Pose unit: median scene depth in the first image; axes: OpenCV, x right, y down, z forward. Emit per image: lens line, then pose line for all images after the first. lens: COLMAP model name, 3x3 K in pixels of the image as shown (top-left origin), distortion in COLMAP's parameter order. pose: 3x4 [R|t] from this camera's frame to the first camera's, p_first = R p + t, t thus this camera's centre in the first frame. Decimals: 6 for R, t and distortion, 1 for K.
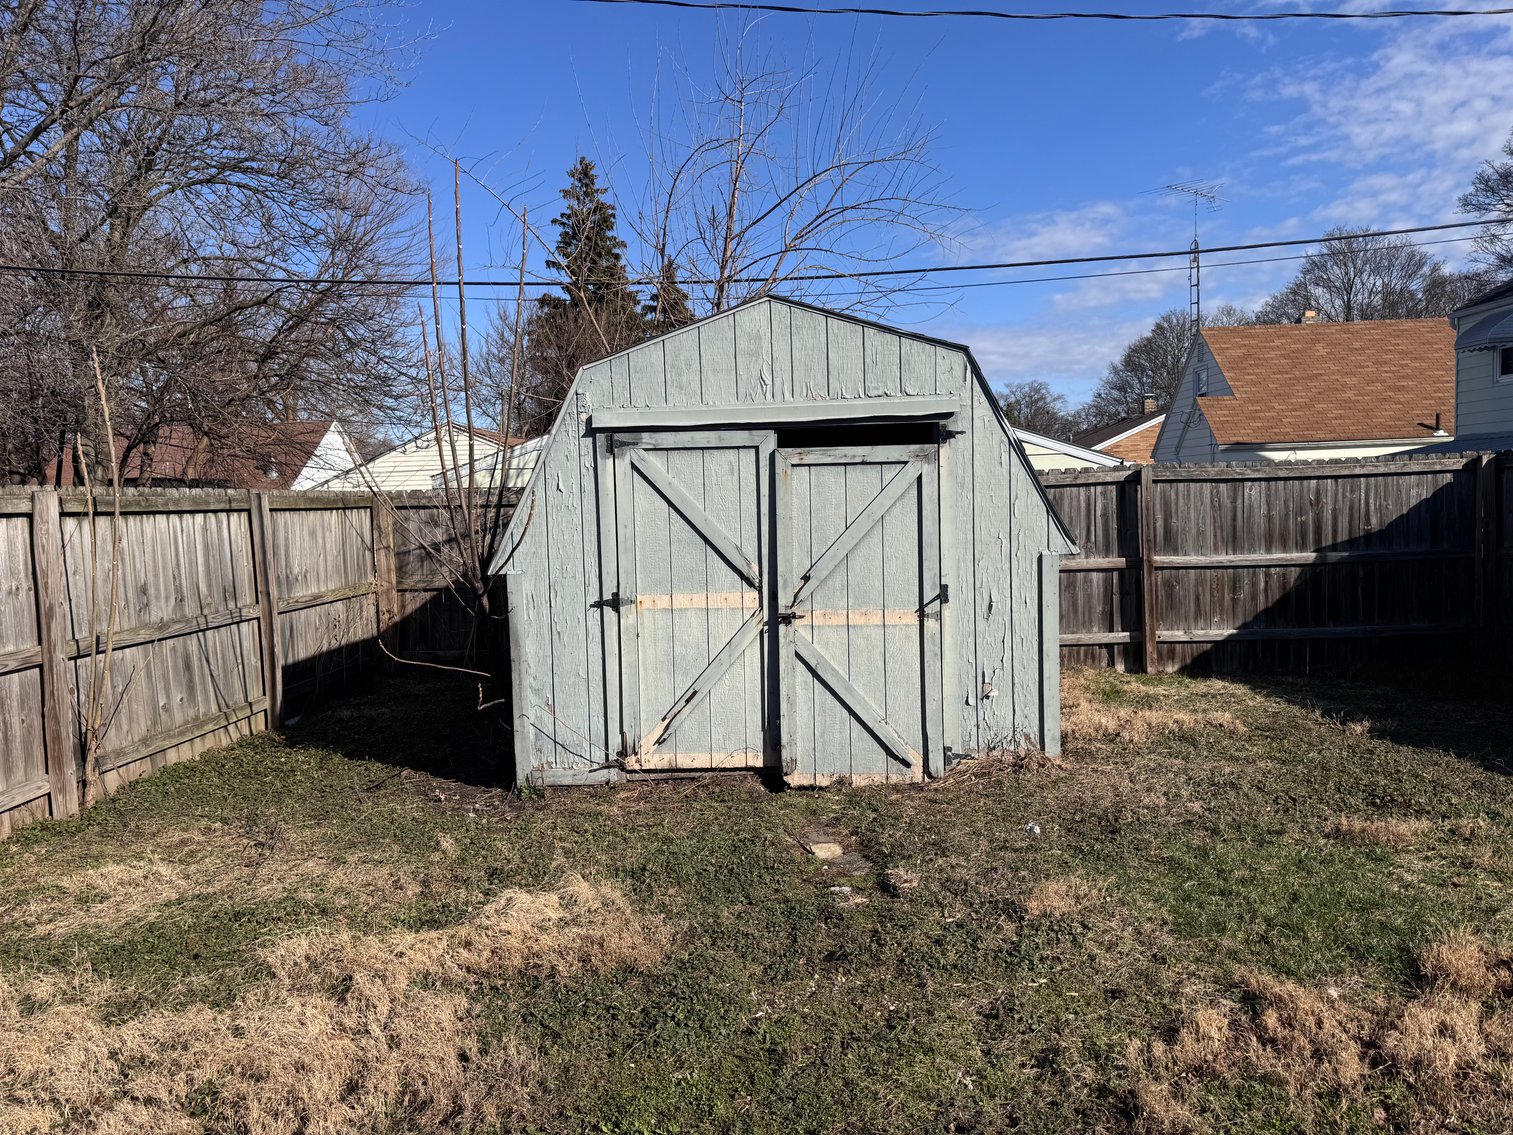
lens RADIAL K [[1043.1, 0, 755.3], [0, 1043.1, 576.6], [0, 0, 1]] dist [0.147127, -0.261159]
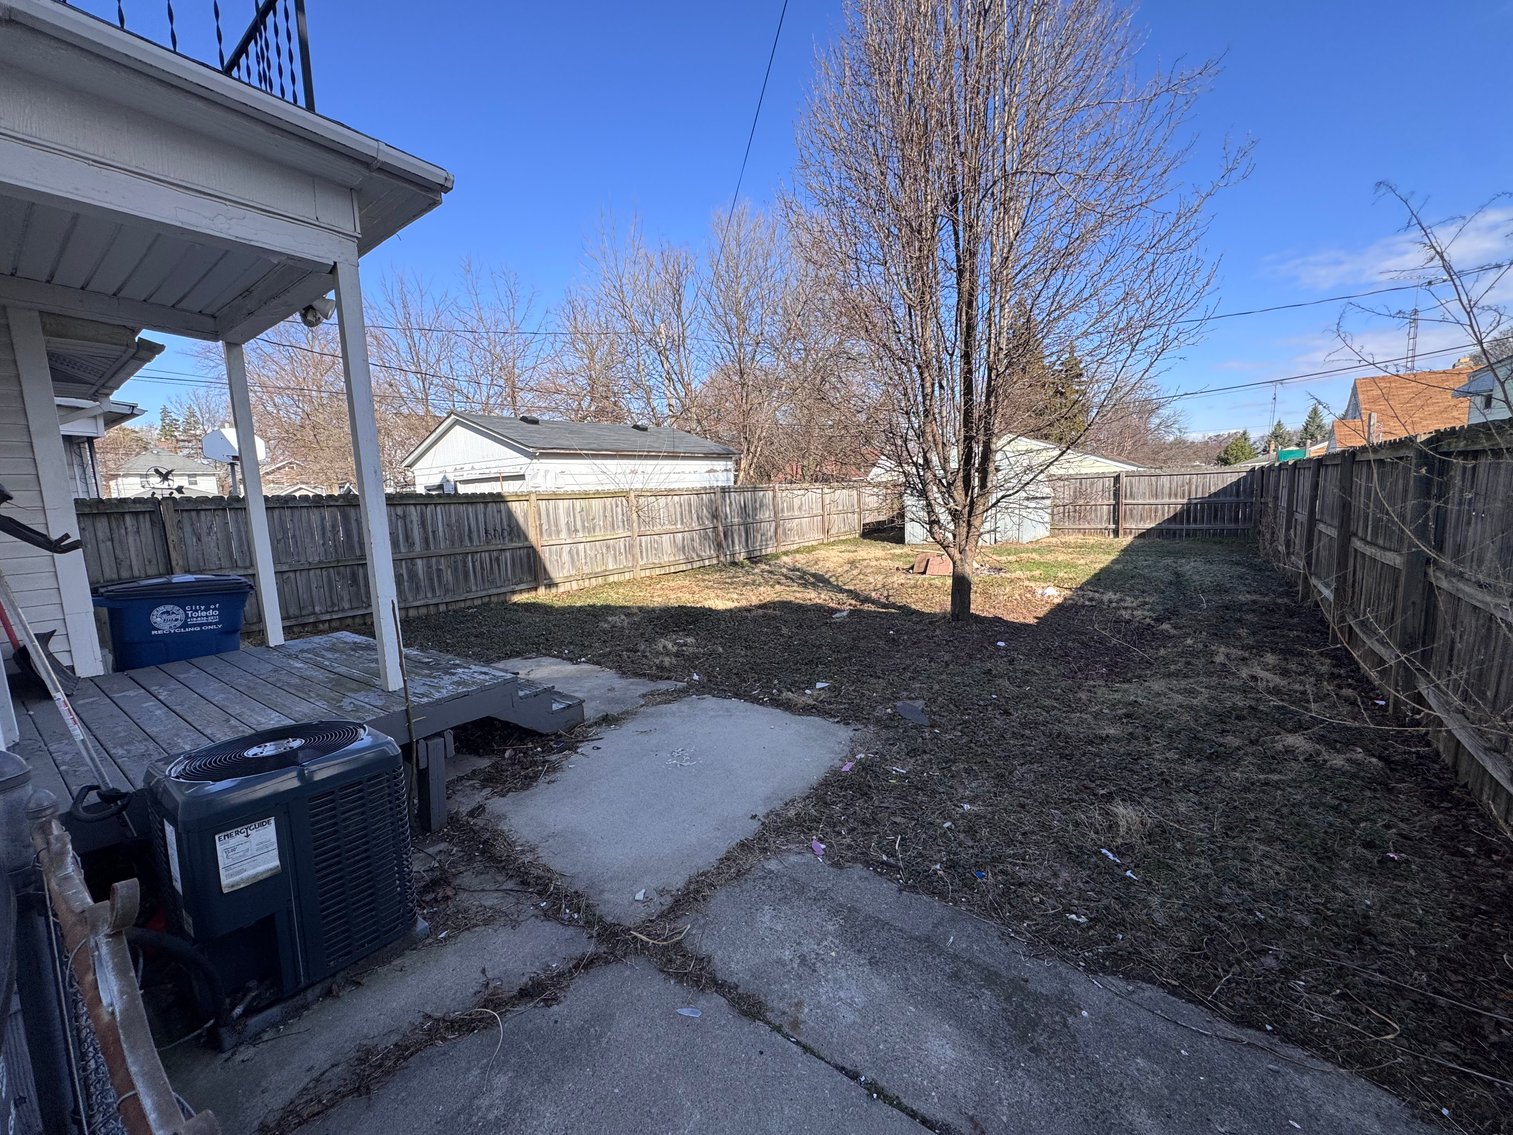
lens RADIAL K [[601.7, 0, 756.5], [0, 601.7, 567.5], [0, 0, 1]] dist [-0.003108, 0.000249]
pose [[0.831443, 0.072866, -0.550812, 0.459813], [-0.019279, 0.994550, 0.102466, 0.017085], [0.555276, -0.074576, 0.828316, -1.045588]]
